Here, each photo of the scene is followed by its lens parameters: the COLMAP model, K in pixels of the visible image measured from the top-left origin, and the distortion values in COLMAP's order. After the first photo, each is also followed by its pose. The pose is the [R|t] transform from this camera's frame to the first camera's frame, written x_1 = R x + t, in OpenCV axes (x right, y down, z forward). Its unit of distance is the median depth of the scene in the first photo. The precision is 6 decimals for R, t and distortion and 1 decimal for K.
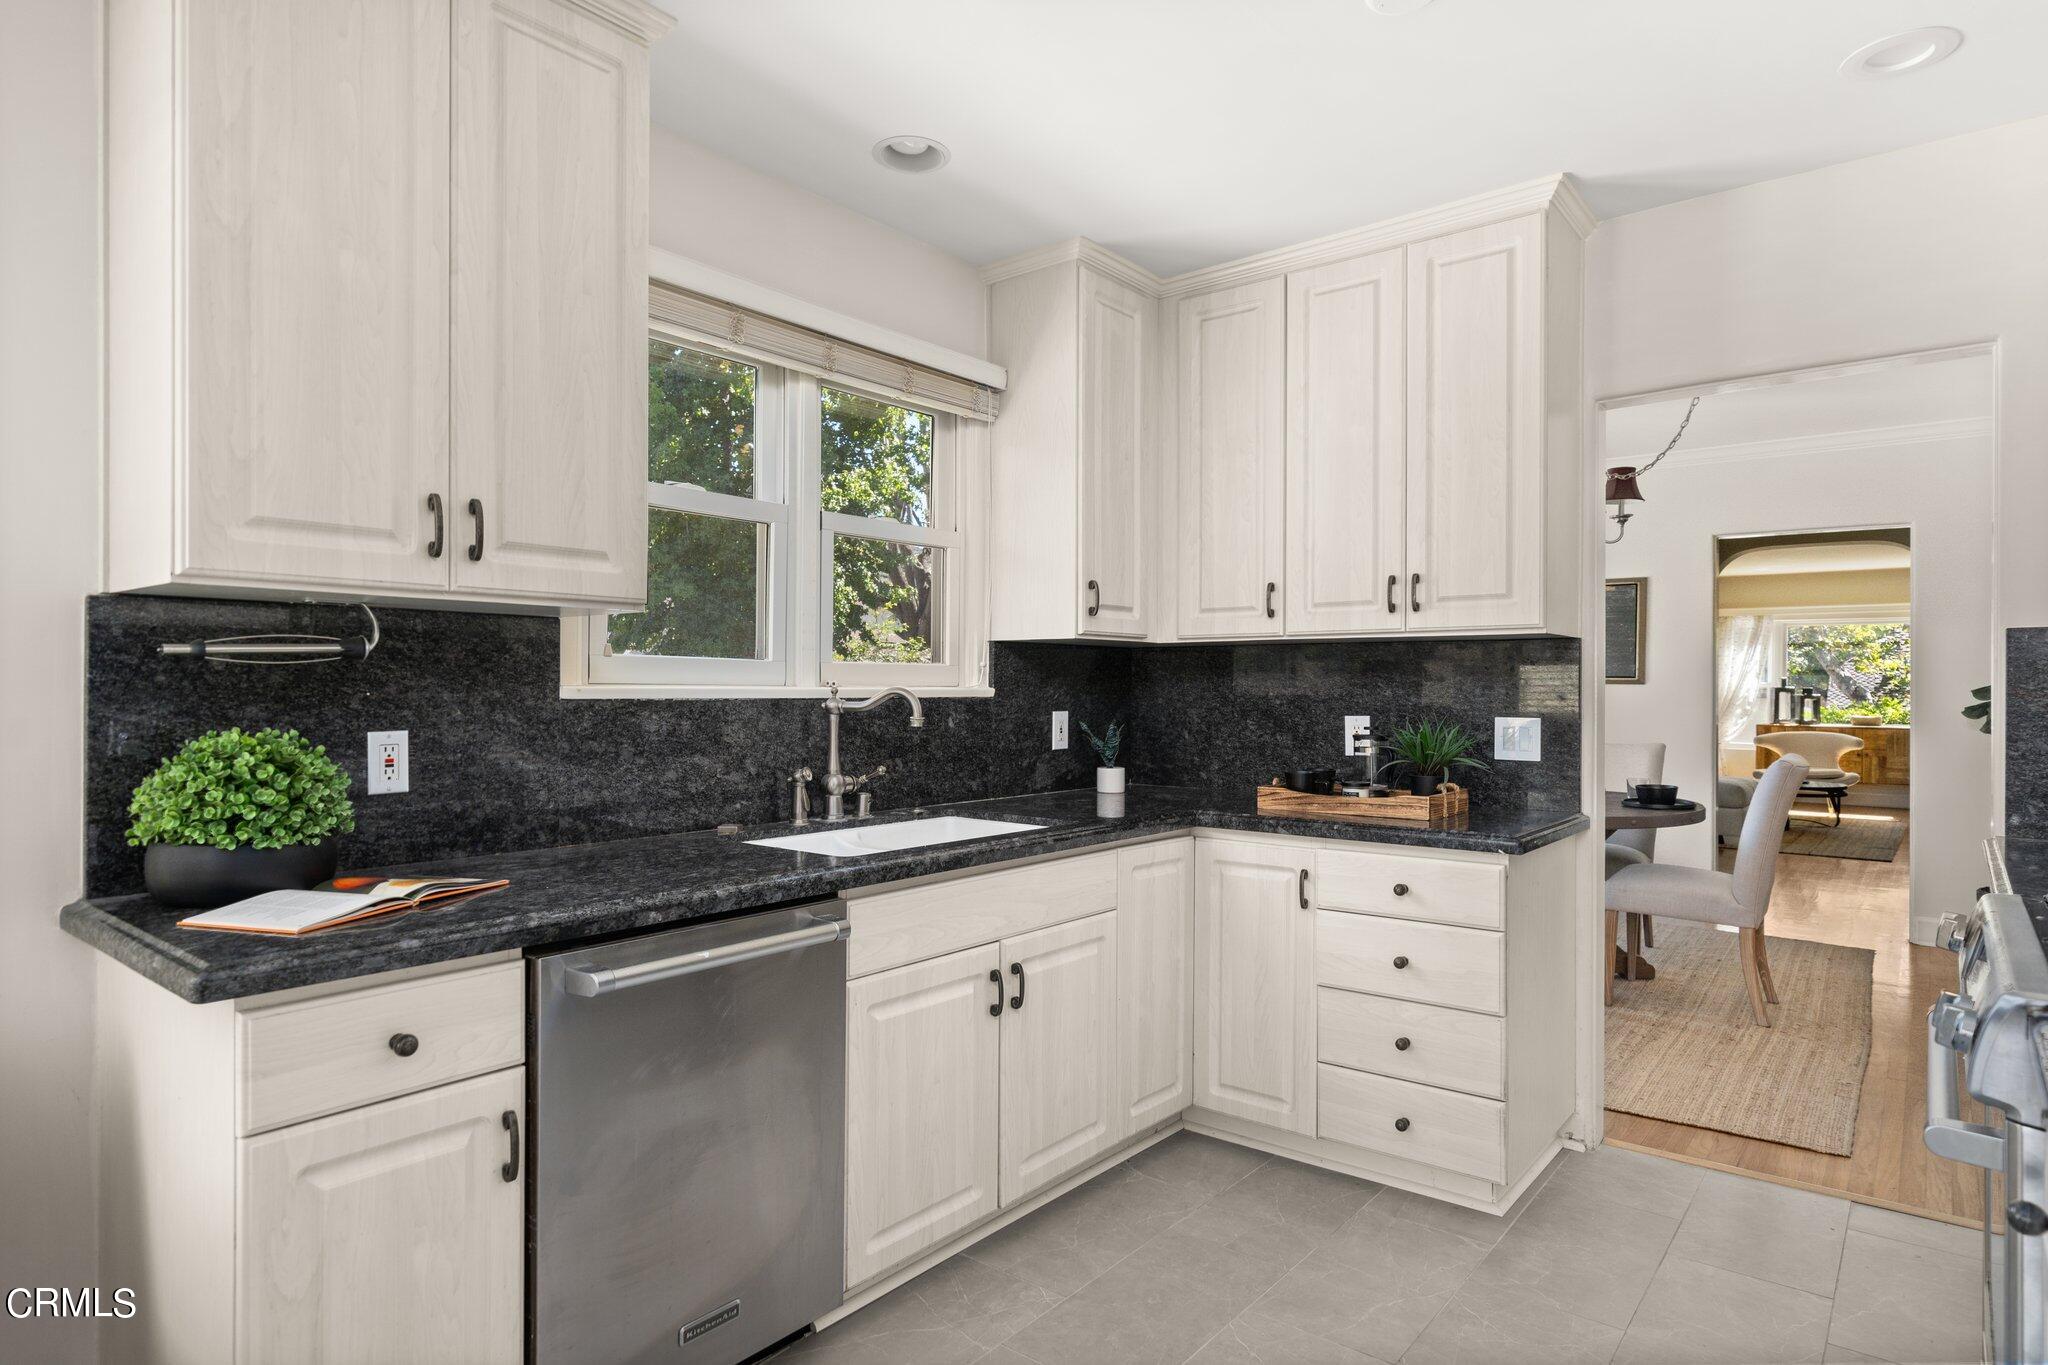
lens RADIAL K [[1130.8, 0, 1017.9], [0, 1130.8, 687.3], [0, 0, 1]] dist [-0.000508, -0.000850]
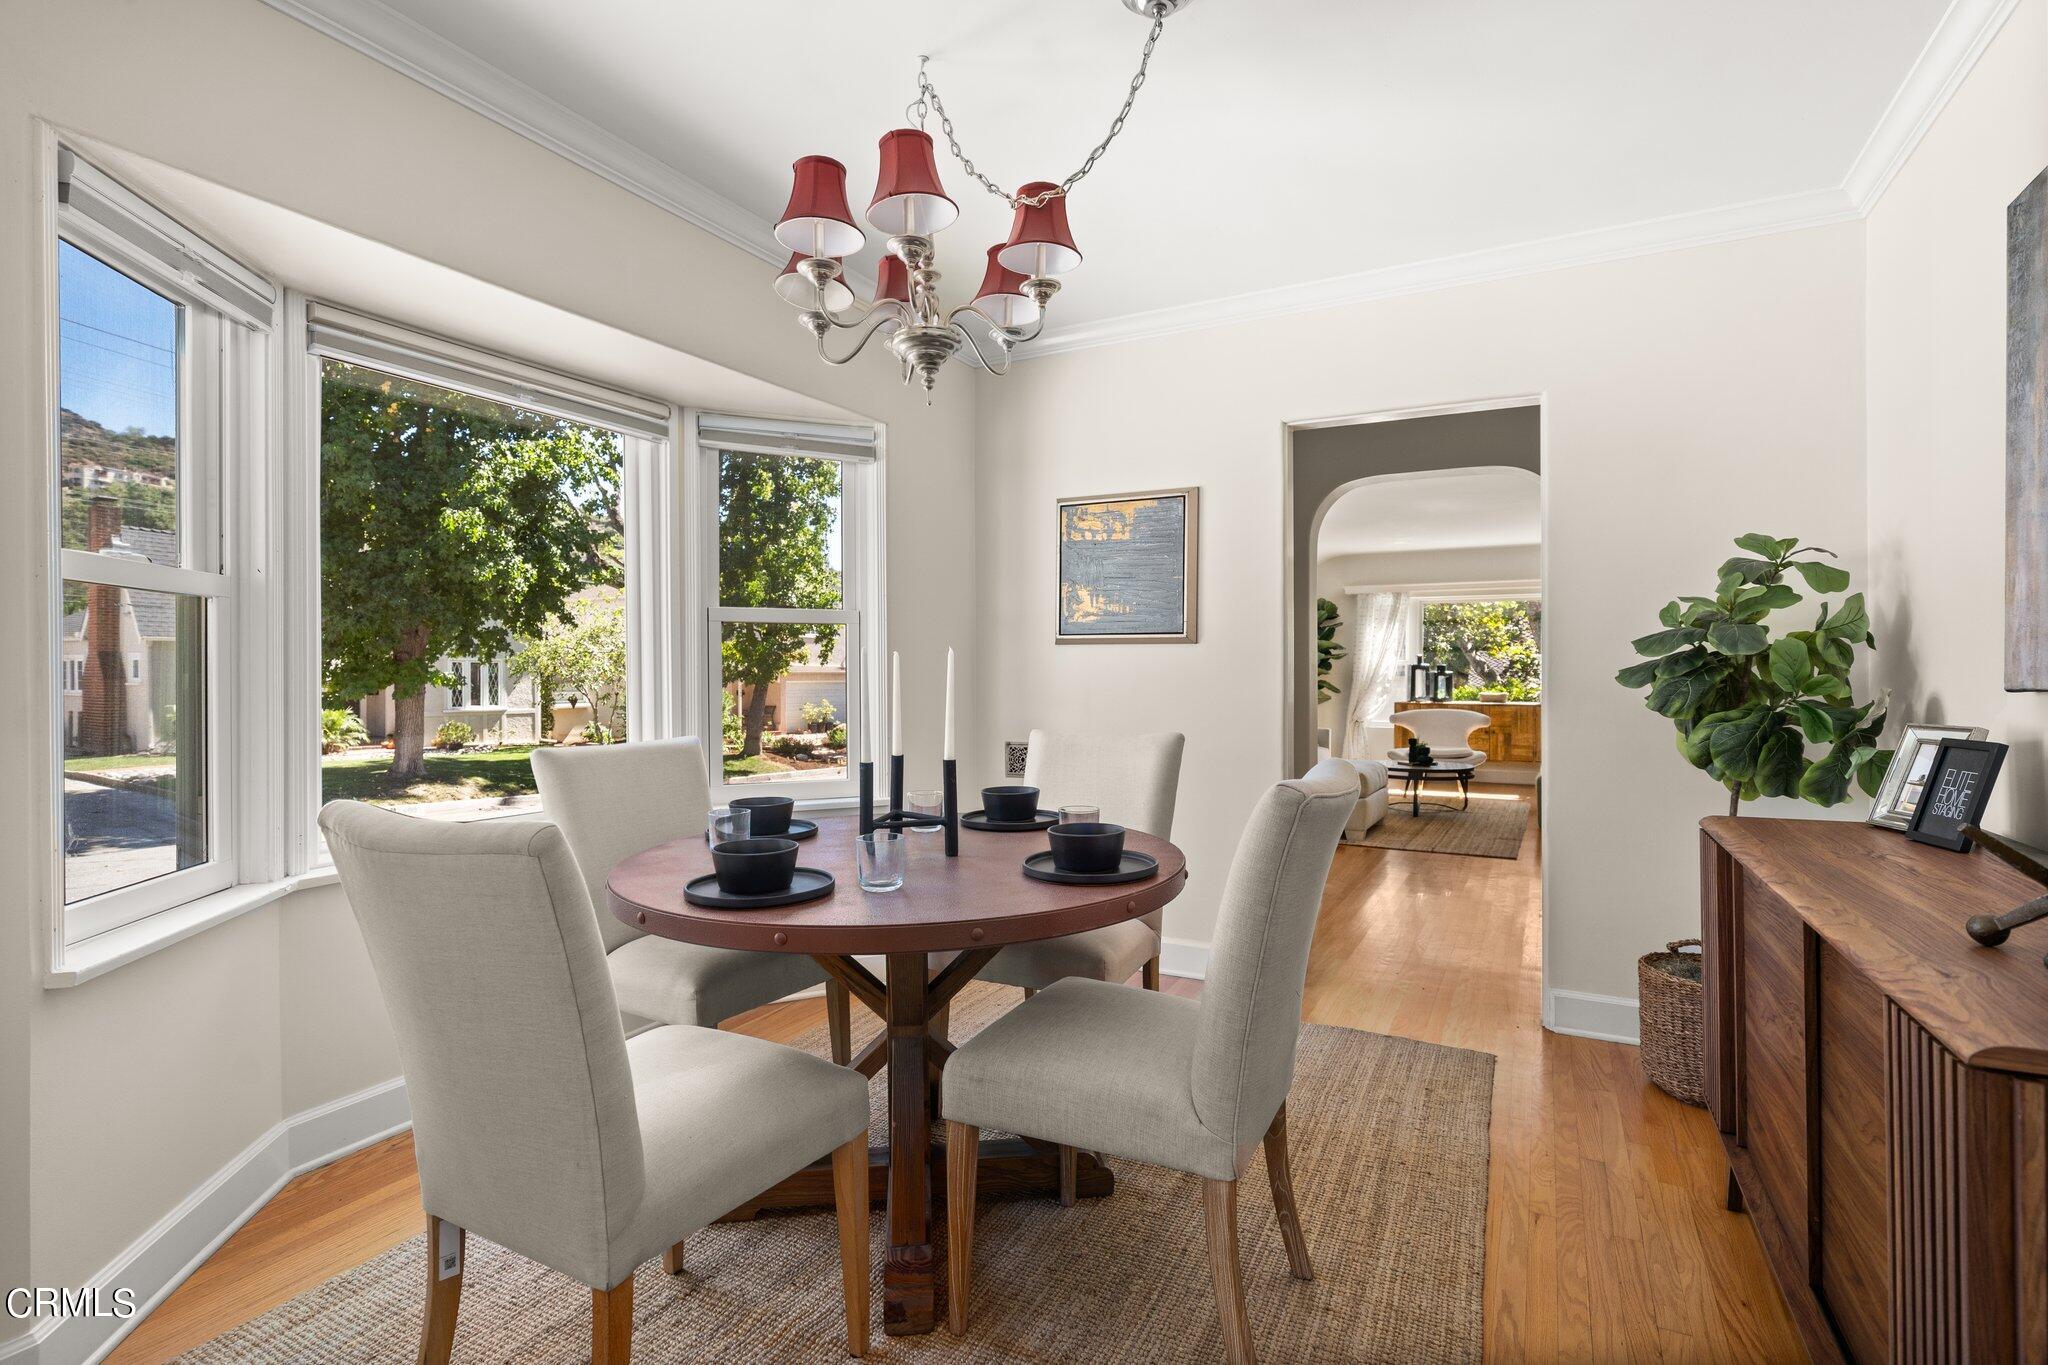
lens RADIAL K [[958.5, 0, 1029.0], [0, 958.5, 685.6], [0, 0, 1]] dist [0.001521, 0.000451]
pose [[0.982200, -0.005178, 0.187766, 0.705443], [0.003398, 0.999946, 0.009800, 0.034655], [-0.187807, -0.008987, 0.982165, 0.917813]]
